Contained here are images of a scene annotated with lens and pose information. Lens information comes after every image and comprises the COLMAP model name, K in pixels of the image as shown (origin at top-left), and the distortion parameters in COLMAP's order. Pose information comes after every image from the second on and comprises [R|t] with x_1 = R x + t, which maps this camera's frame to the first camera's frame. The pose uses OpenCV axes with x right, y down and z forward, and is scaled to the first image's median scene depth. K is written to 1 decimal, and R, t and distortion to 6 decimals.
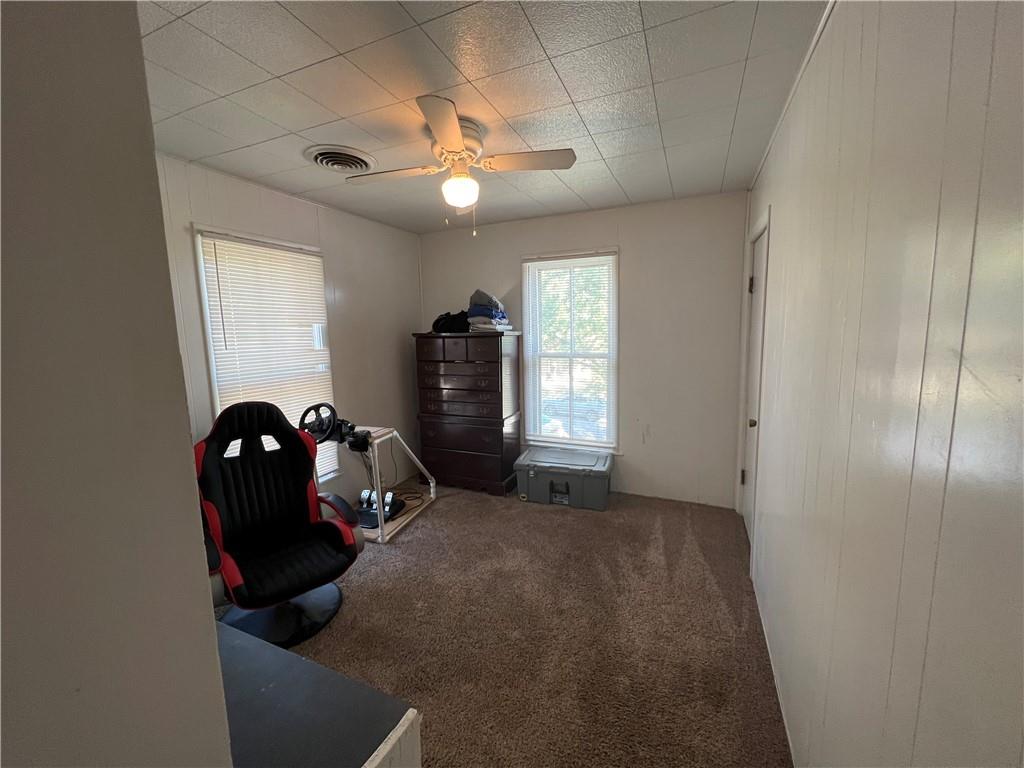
lens RADIAL K [[409.1, 0, 511.2], [0, 409.1, 384.3], [0, 0, 1]] dist [-0.001419, 0.000747]
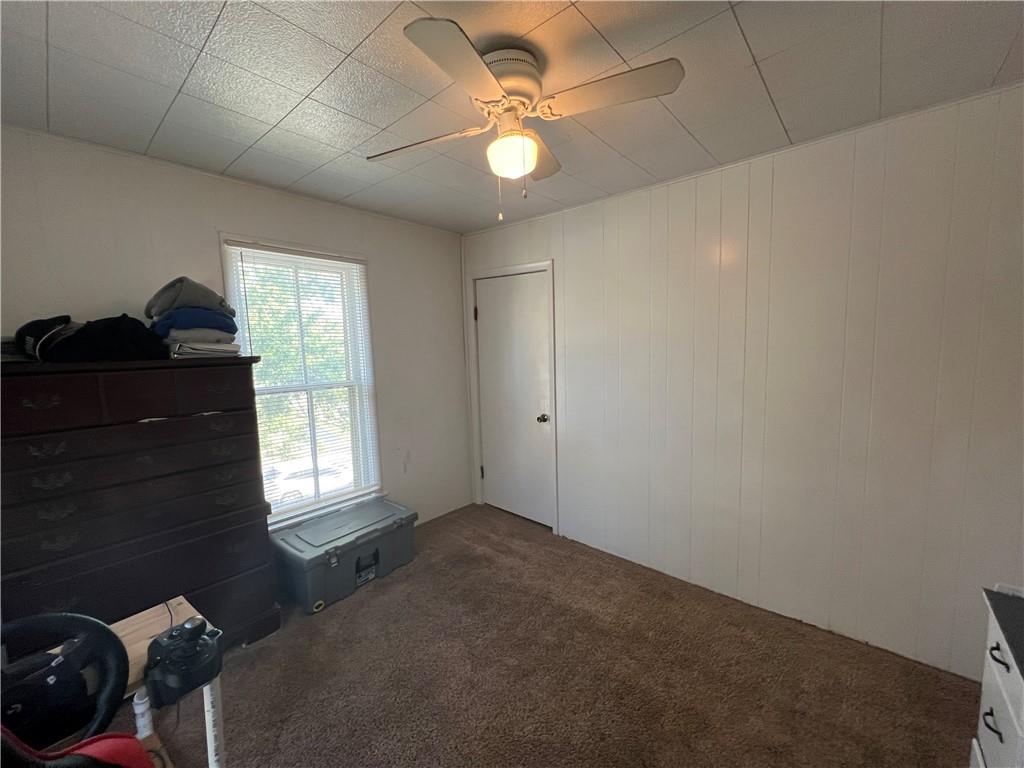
lens RADIAL K [[409.1, 0, 511.2], [0, 409.1, 384.3], [0, 0, 1]] dist [-0.001419, 0.000747]
pose [[0.300713, -0.083412, 0.950060, -0.483055], [0.142795, 0.988877, 0.041622, -0.060081], [-0.942964, 0.123147, 0.309279, 0.475482]]
